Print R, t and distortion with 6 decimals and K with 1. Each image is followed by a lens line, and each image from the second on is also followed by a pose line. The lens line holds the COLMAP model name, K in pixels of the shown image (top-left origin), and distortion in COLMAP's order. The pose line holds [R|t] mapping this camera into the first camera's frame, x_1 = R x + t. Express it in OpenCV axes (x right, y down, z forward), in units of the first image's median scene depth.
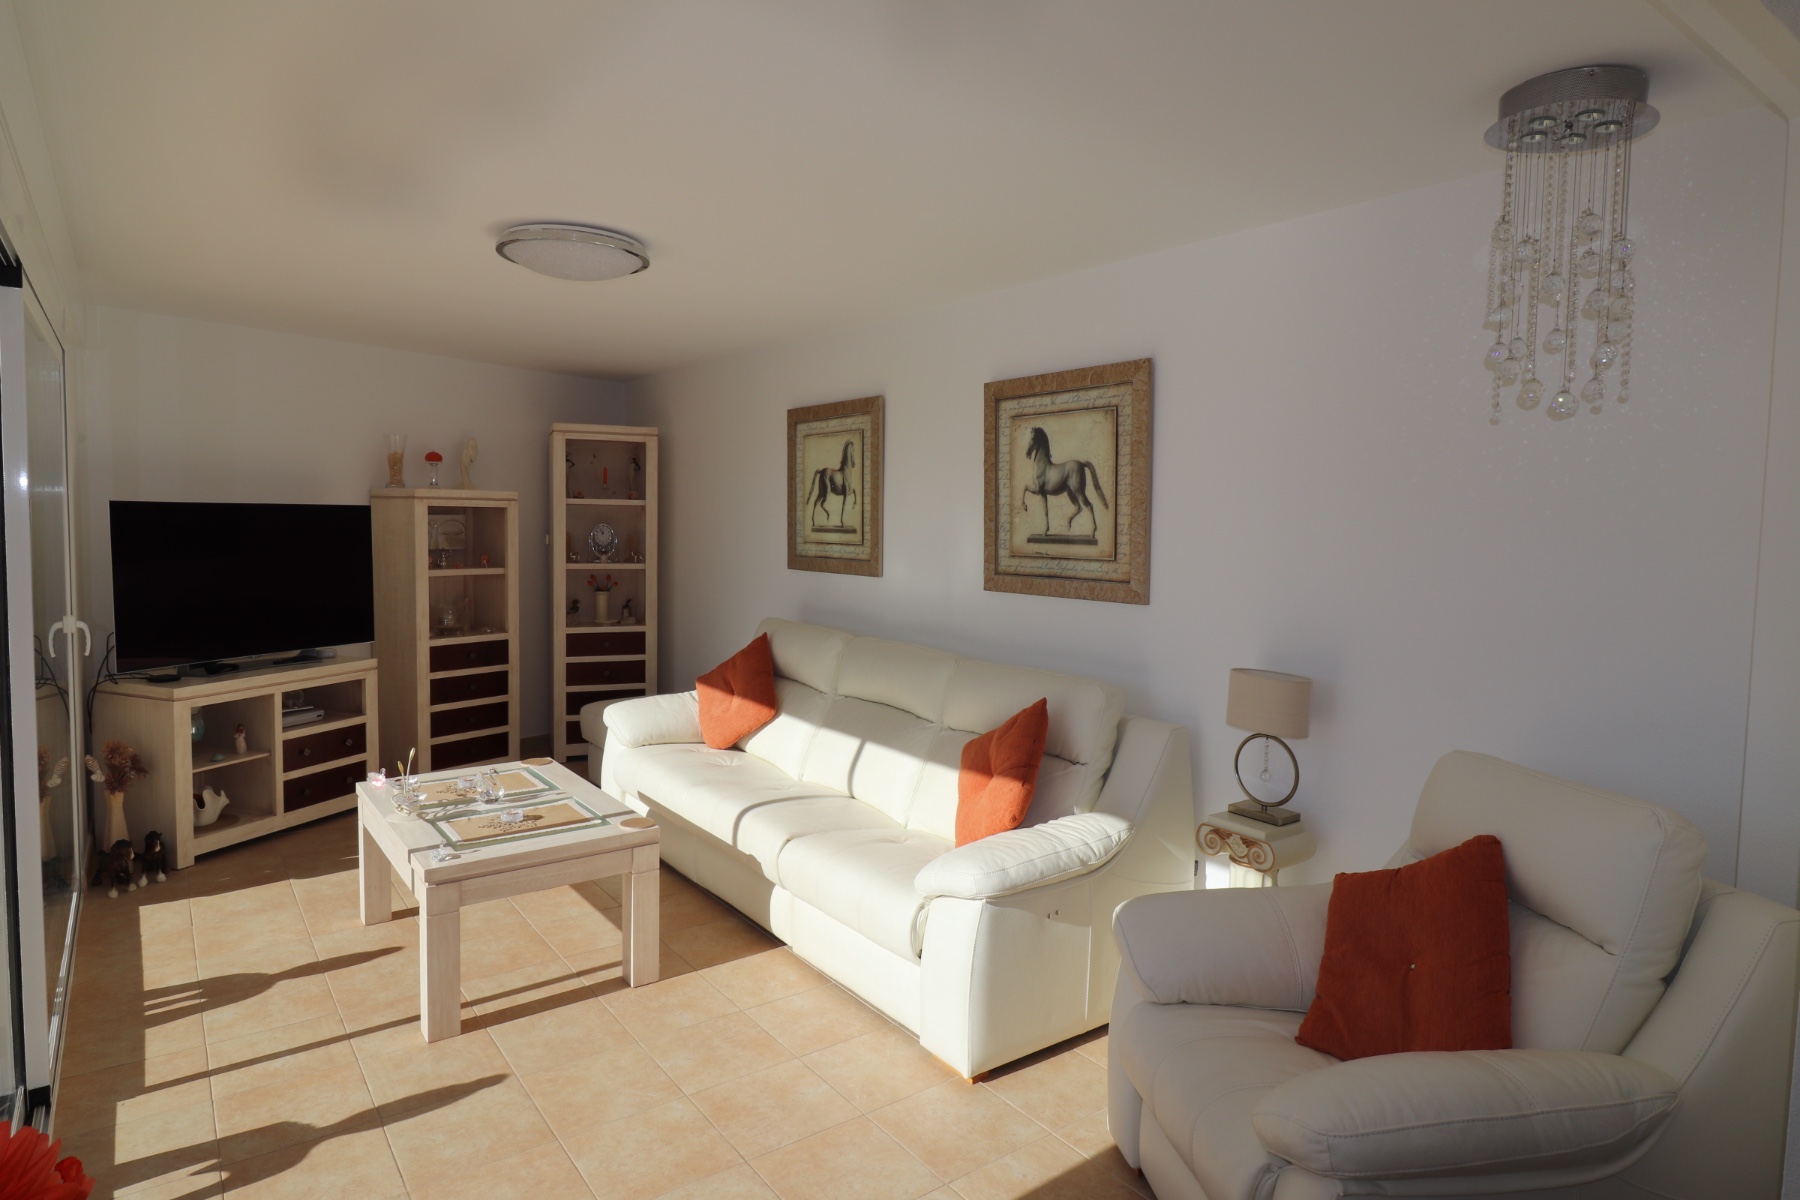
lens RADIAL K [[1033.2, 0, 908.7], [0, 1033.2, 562.5], [0, 0, 1]] dist [-0.001530, -0.002301]
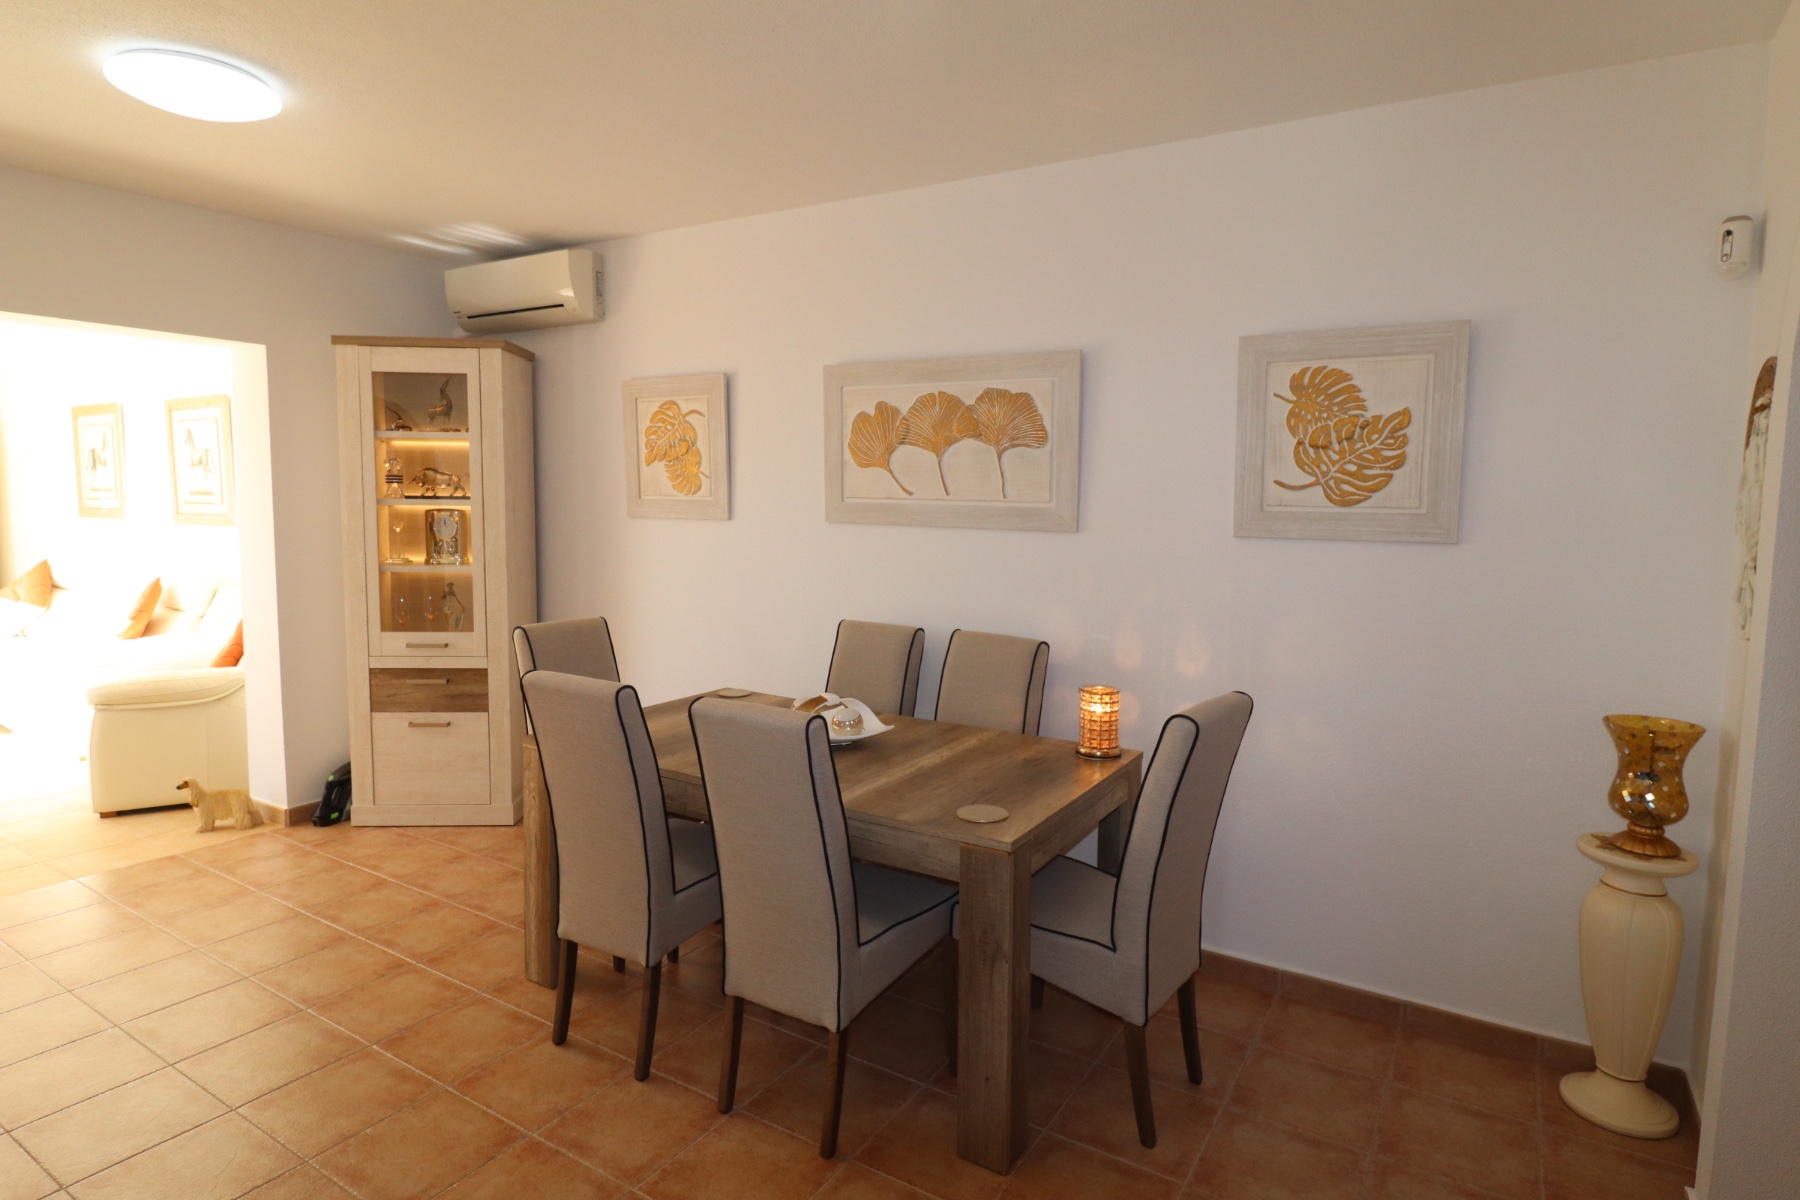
lens RADIAL K [[1001.2, 0, 911.9], [0, 1001.2, 586.5], [0, 0, 1]] dist [0.001744, -0.010957]
pose [[0.931018, -0.041753, 0.362577, 0.616784], [0.020396, 0.997834, 0.062533, 0.053004], [-0.364403, -0.050824, 0.929853, -0.981885]]
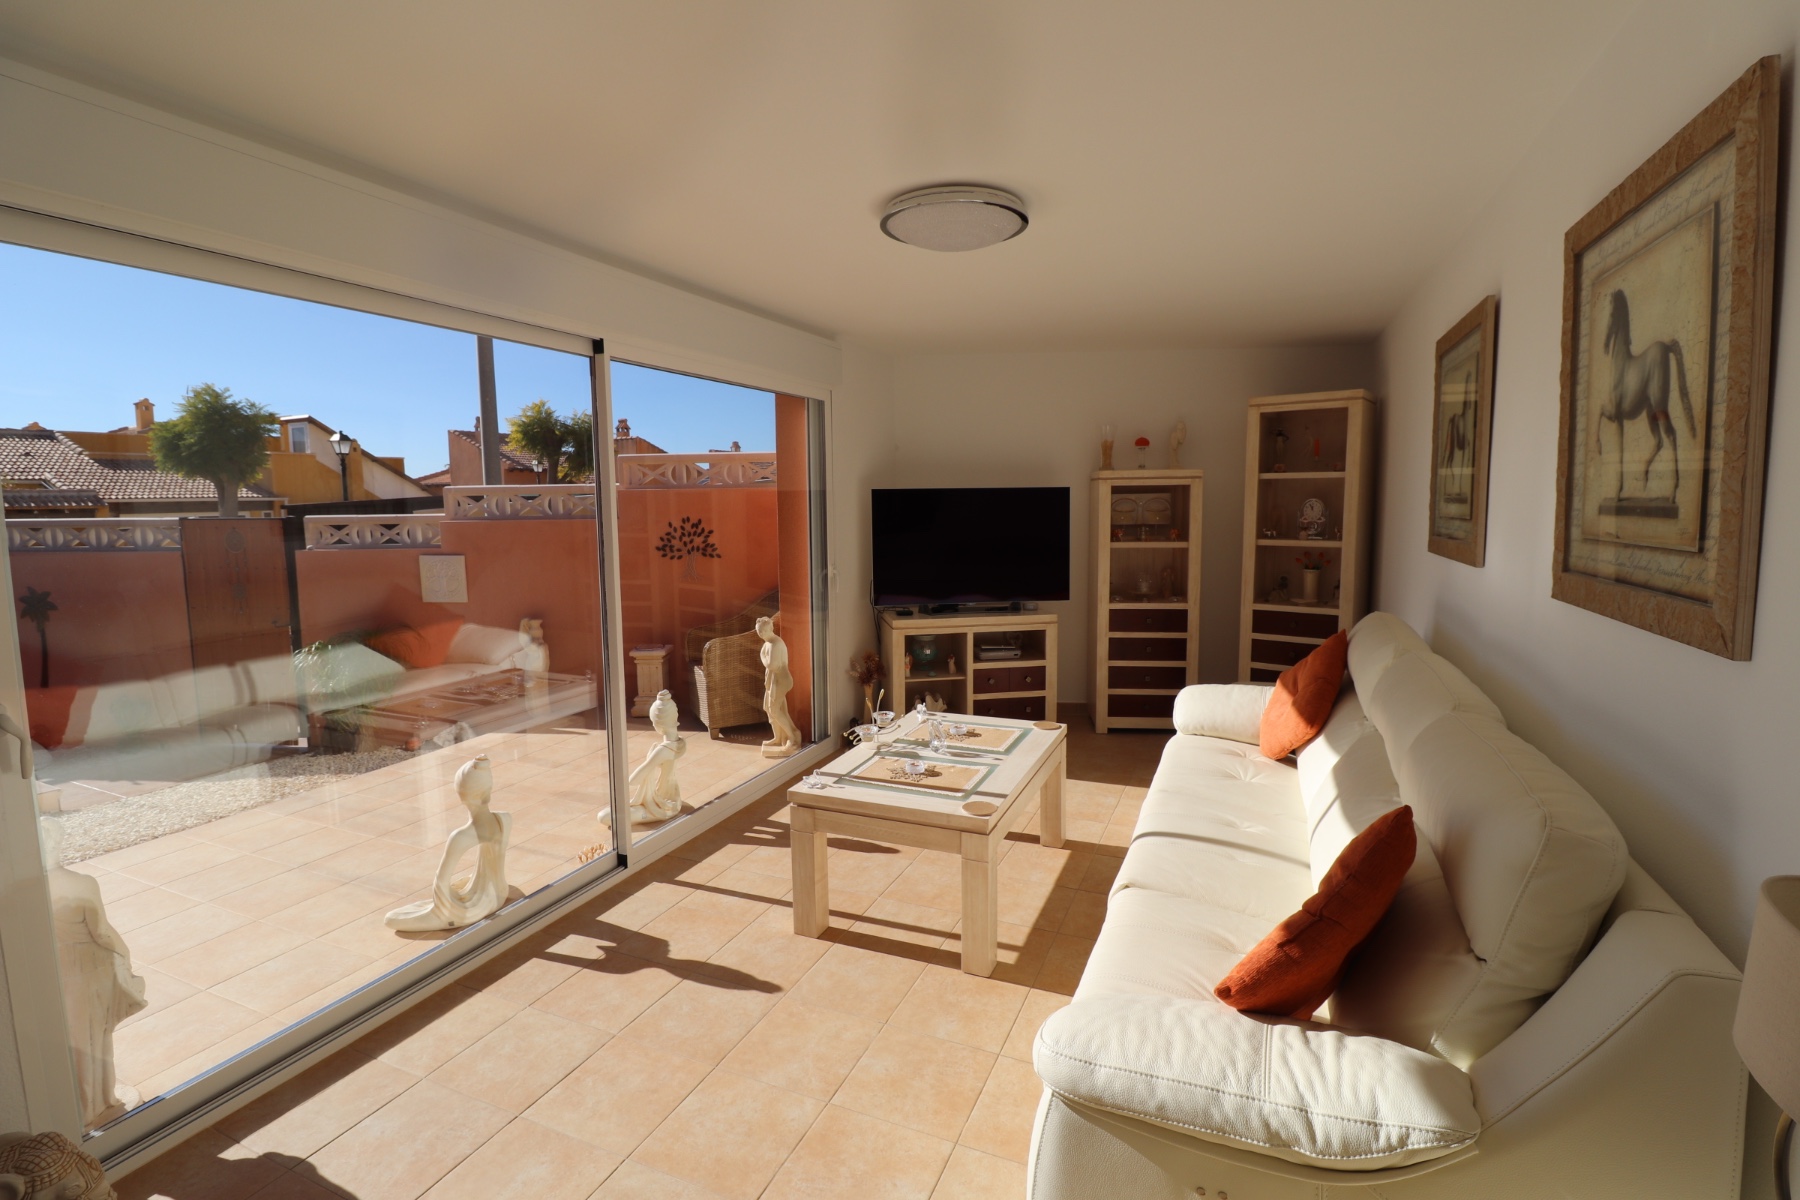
lens RADIAL K [[834.7, 0, 897.7], [0, 834.7, 579.8], [0, 0, 1]] dist [-0.000164, -0.013507]
pose [[0.497877, 0.063649, -0.864909, 0.301596], [-0.019890, 0.997879, 0.061985, -0.004851], [0.867020, -0.013658, 0.498087, 0.466517]]
